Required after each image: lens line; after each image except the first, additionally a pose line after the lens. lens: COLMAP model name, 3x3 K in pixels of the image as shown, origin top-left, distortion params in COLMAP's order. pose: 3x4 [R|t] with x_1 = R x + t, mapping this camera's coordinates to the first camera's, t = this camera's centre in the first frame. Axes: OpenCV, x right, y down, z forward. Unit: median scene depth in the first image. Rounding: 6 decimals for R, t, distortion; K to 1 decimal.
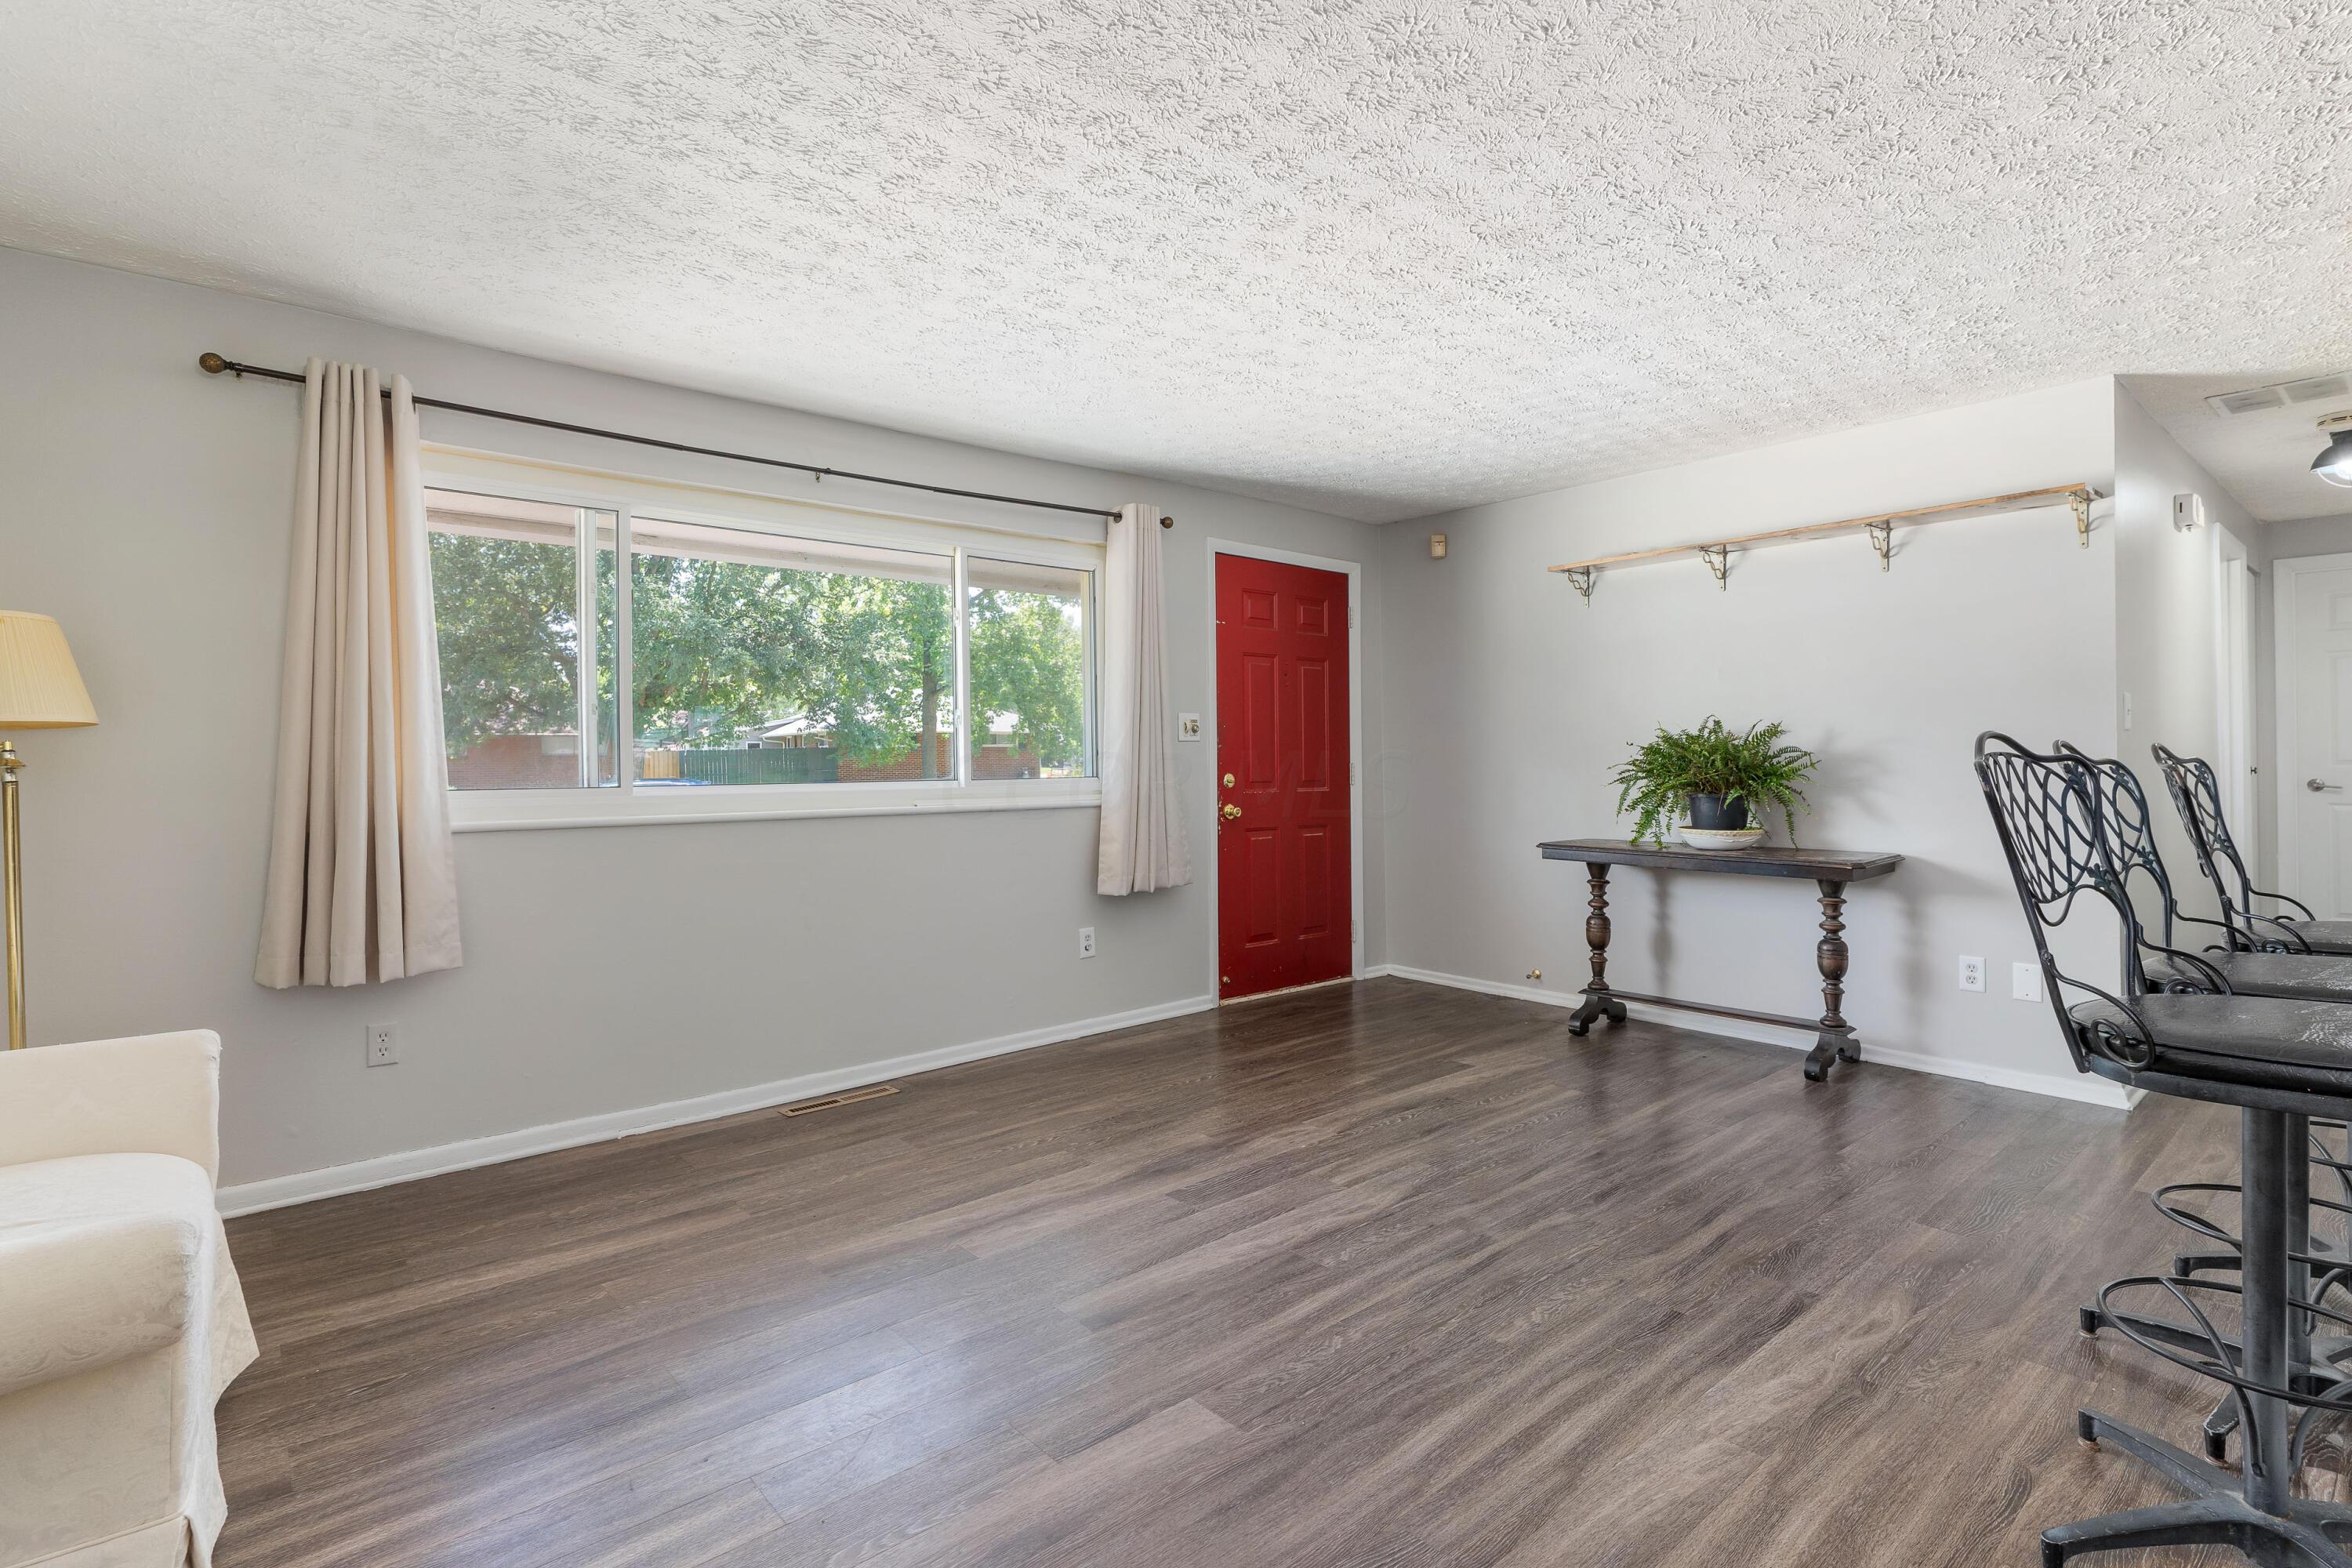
lens RADIAL K [[1104.9, 0, 1176.0], [0, 1104.9, 784.0], [0, 0, 1]] dist [0.003651, -0.003813]
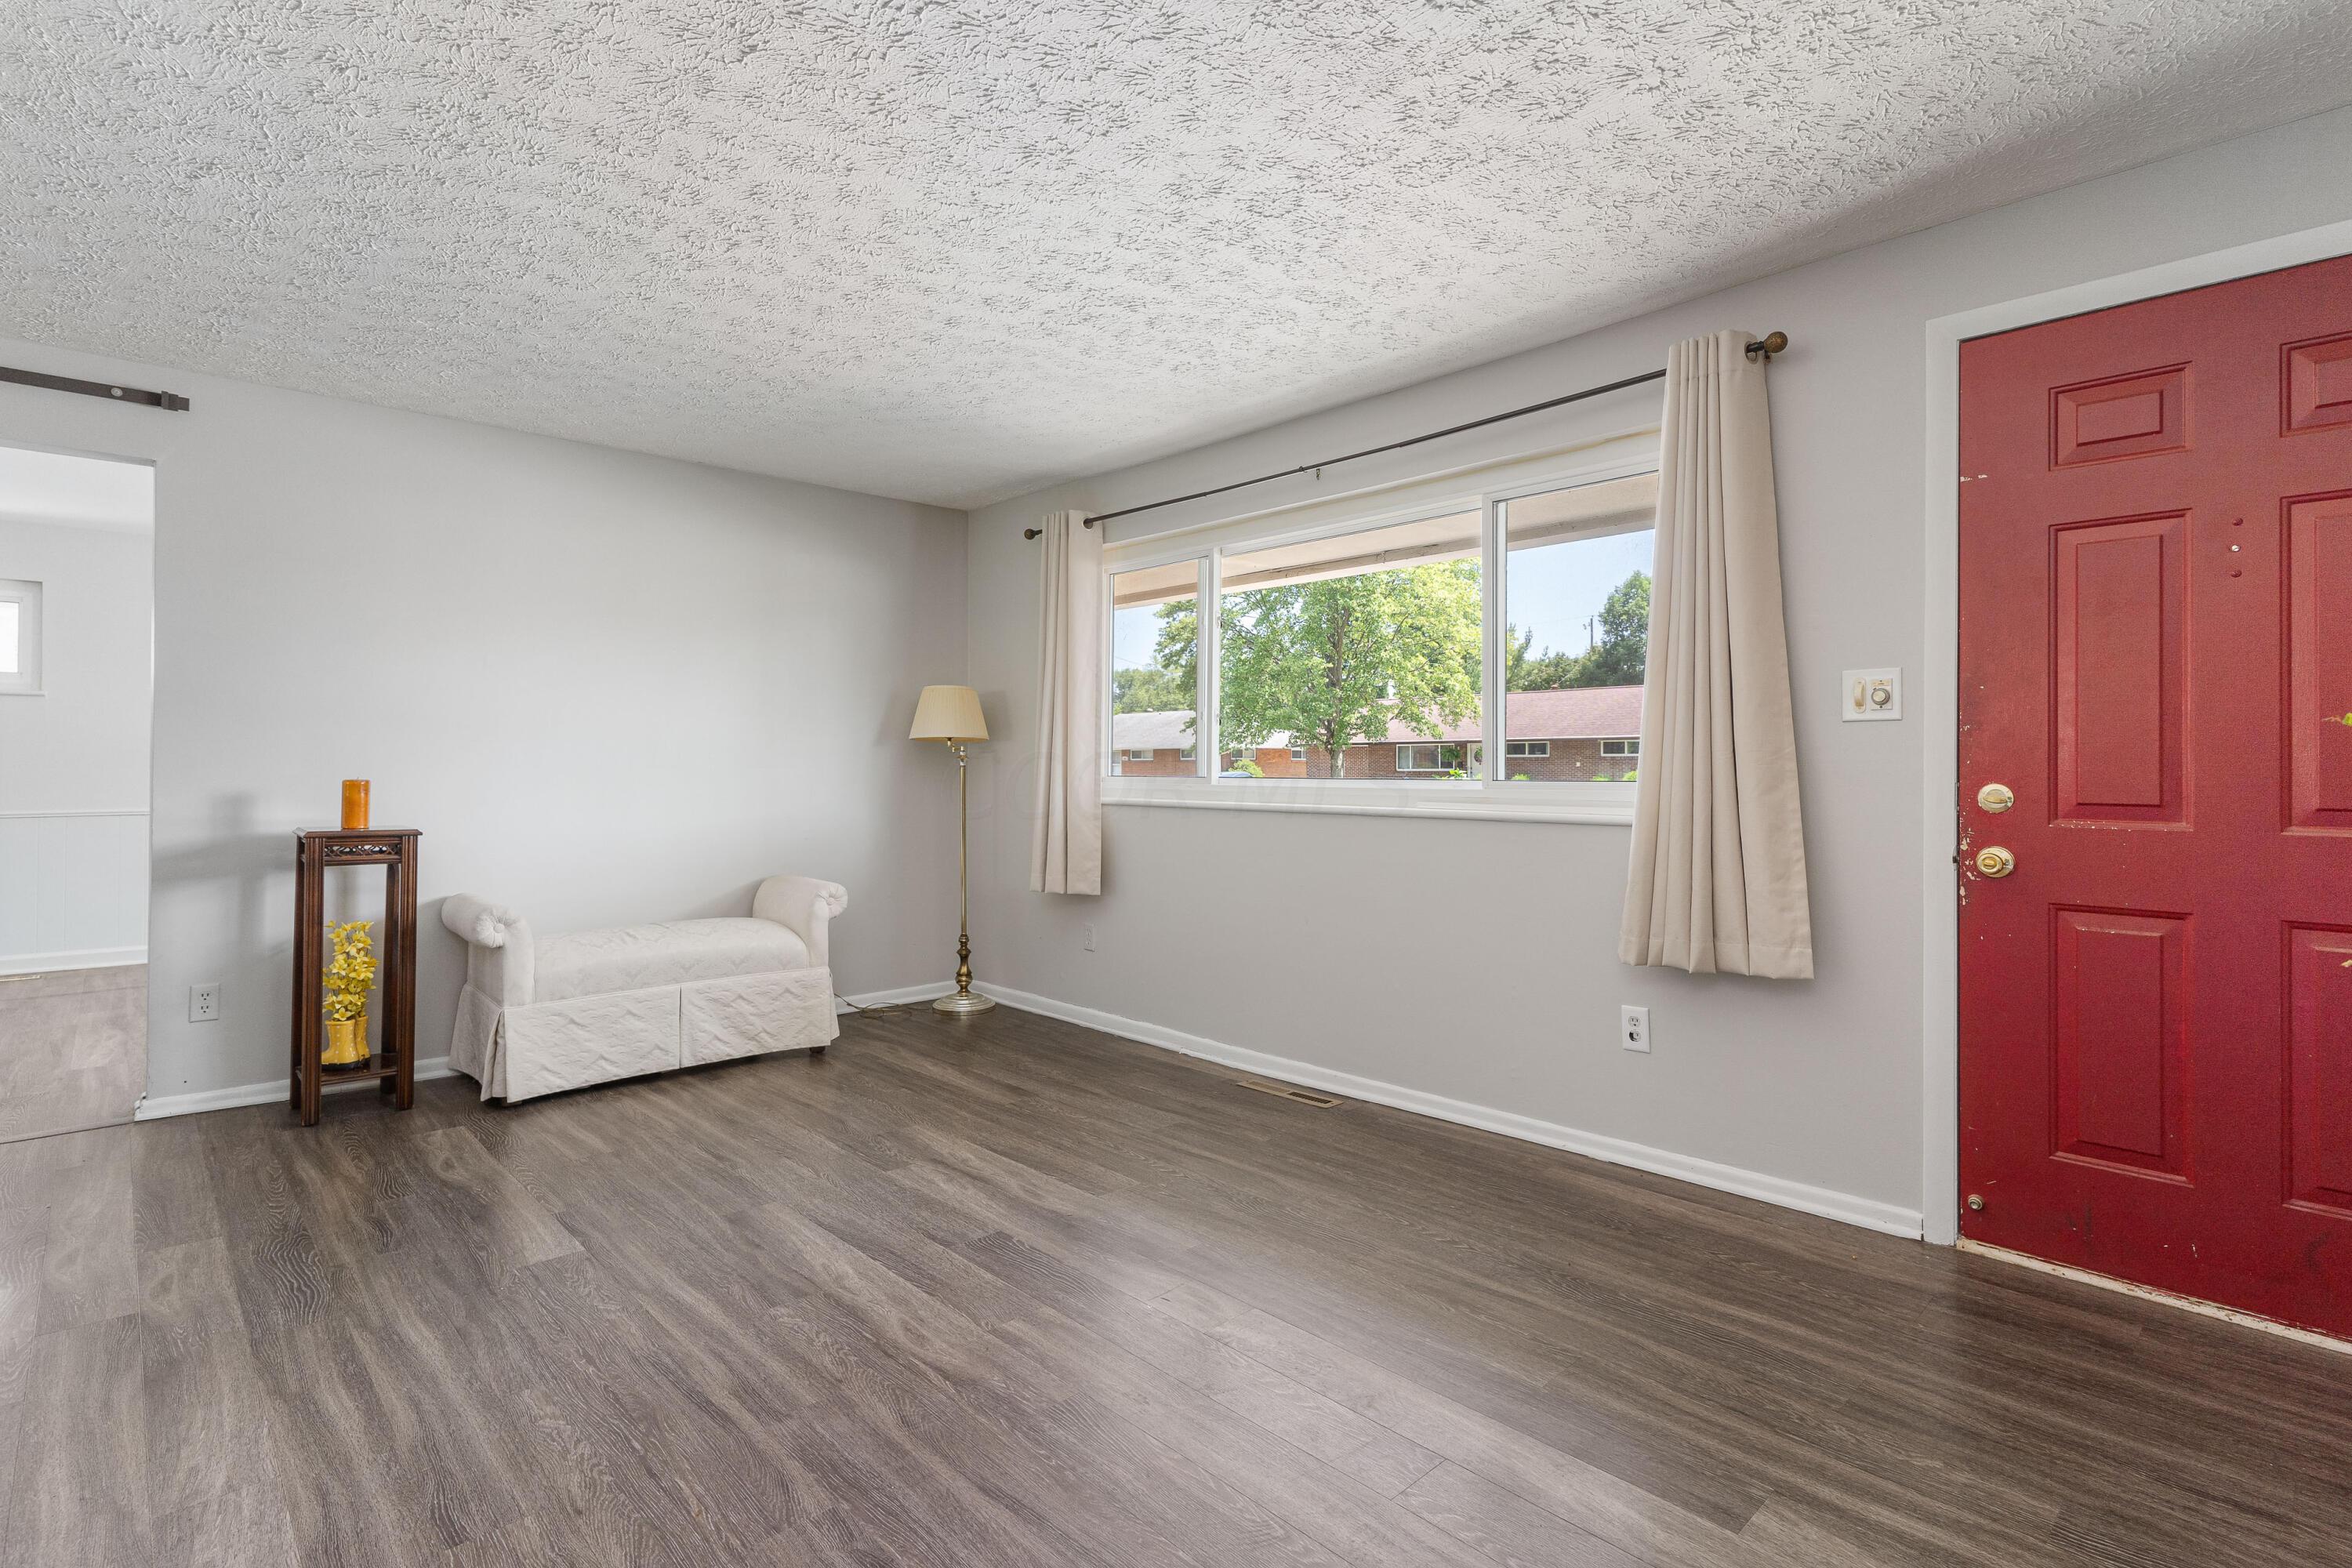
lens RADIAL K [[1104.9, 0, 1176.0], [0, 1104.9, 784.0], [0, 0, 1]] dist [0.003651, -0.003813]
pose [[0.067385, 0.024724, -0.997421, 0.939039], [-0.021632, 0.999494, 0.023314, -0.023200], [0.997493, 0.020005, 0.067885, 1.119925]]
